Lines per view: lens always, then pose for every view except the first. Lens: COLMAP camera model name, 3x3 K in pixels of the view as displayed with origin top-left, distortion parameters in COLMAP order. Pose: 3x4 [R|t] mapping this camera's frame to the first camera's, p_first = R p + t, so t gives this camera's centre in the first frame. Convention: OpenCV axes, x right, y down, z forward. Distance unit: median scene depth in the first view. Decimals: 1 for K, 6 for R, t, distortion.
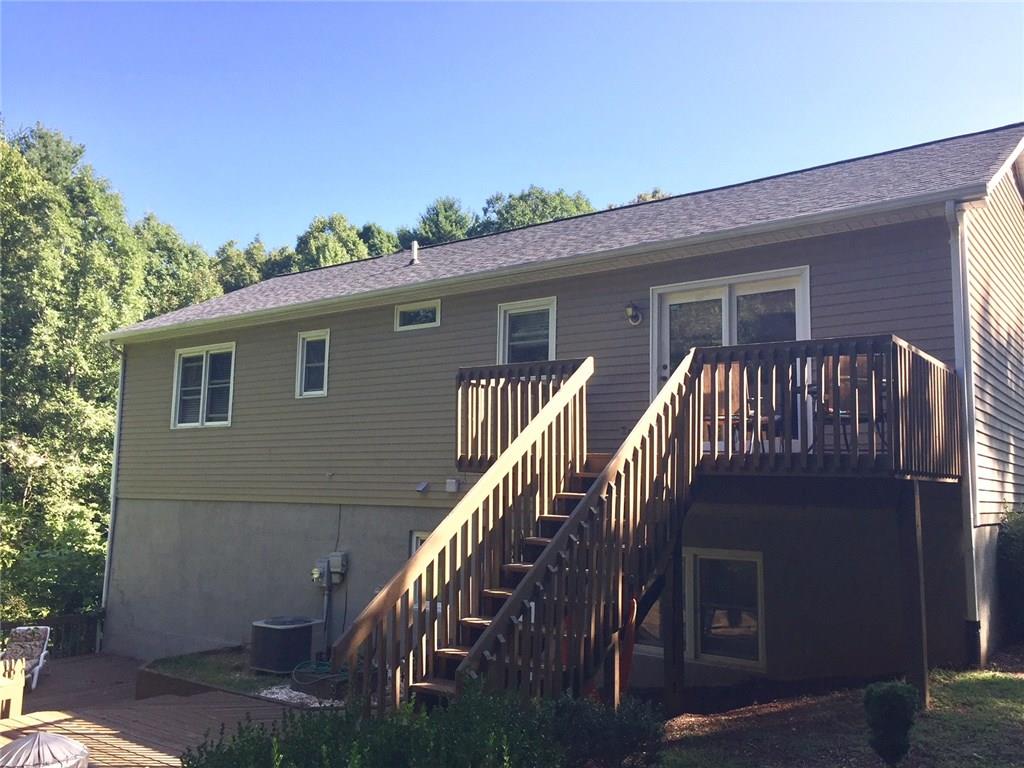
lens RADIAL K [[882.8, 0, 509.7], [0, 882.8, 382.2], [0, 0, 1]] dist [0.042743, -0.010975]
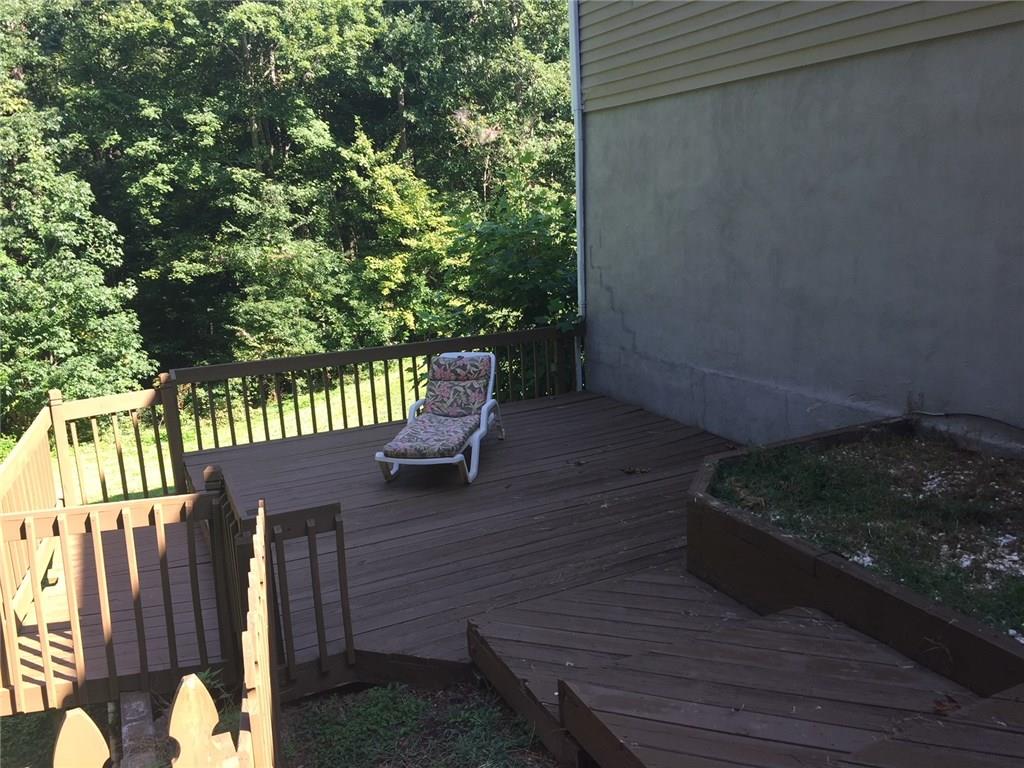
lens RADIAL K [[882.8, 0, 511.6], [0, 882.8, 381.4], [0, 0, 1]] dist [0.042743, -0.010975]
pose [[0.881918, 0.038812, -0.469802, -0.225447], [0.119485, 0.945655, 0.302423, 0.115428], [0.456008, -0.322846, 0.829353, 0.492767]]
